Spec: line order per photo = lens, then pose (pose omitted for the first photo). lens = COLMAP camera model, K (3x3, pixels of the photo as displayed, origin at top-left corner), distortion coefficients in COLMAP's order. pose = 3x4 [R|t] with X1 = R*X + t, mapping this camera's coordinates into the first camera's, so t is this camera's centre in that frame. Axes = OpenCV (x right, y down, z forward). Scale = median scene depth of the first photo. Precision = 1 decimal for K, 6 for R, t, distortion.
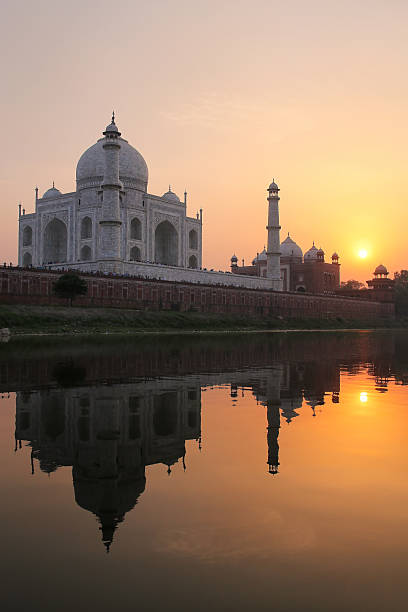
lens RADIAL K [[610.3, 0, 202.9], [0, 610.3, 298.9], [0, 0, 1]] dist [-0.066693, -0.000118]
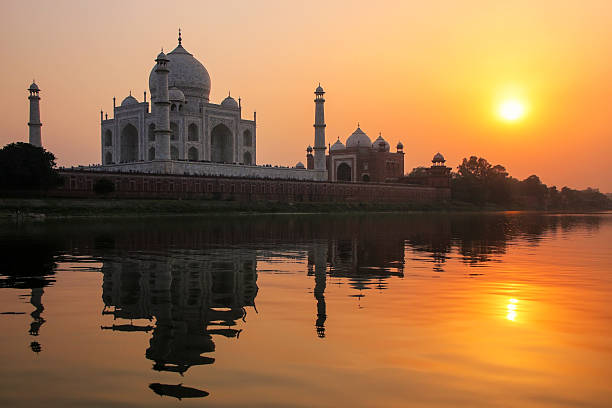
lens RADIAL K [[662.5, 0, 306.0], [0, 662.5, 204.0], [0, 0, 1]] dist [0.001273, 0.002500]
pose [[0.998370, -0.010988, -0.056002, 0.173154], [0.012893, 0.999346, 0.033772, -0.011949], [0.055594, -0.034439, 0.997859, -0.291755]]
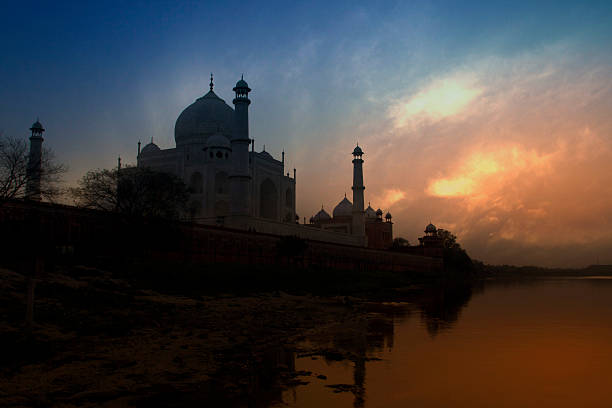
lens RADIAL K [[532.9, 0, 307.4], [0, 532.9, 212.2], [0, 0, 1]] dist [-0.122626, 0.001486]
pose [[0.984415, 0.018085, 0.174928, -0.148020], [-0.004813, 0.997096, -0.076002, -0.003196], [-0.175795, 0.073976, 0.981643, 0.106198]]
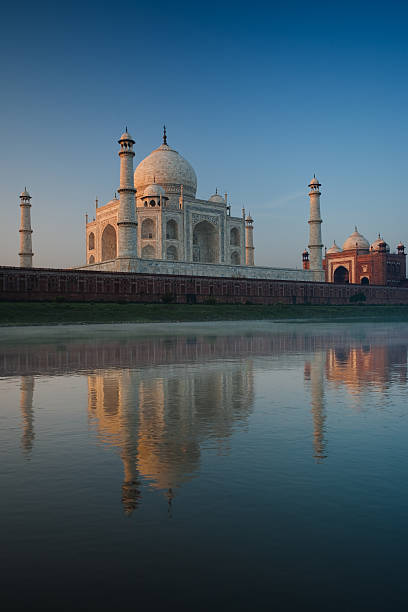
lens RADIAL K [[501.5, 0, 204.0], [0, 501.5, 306.0], [0, 0, 1]] dist [-0.002530, 0.000035]
pose [[0.967077, -0.021290, -0.253592, 0.159692], [0.027795, 0.999369, 0.022094, 0.005122], [0.252962, -0.028415, 0.967059, 0.118157]]
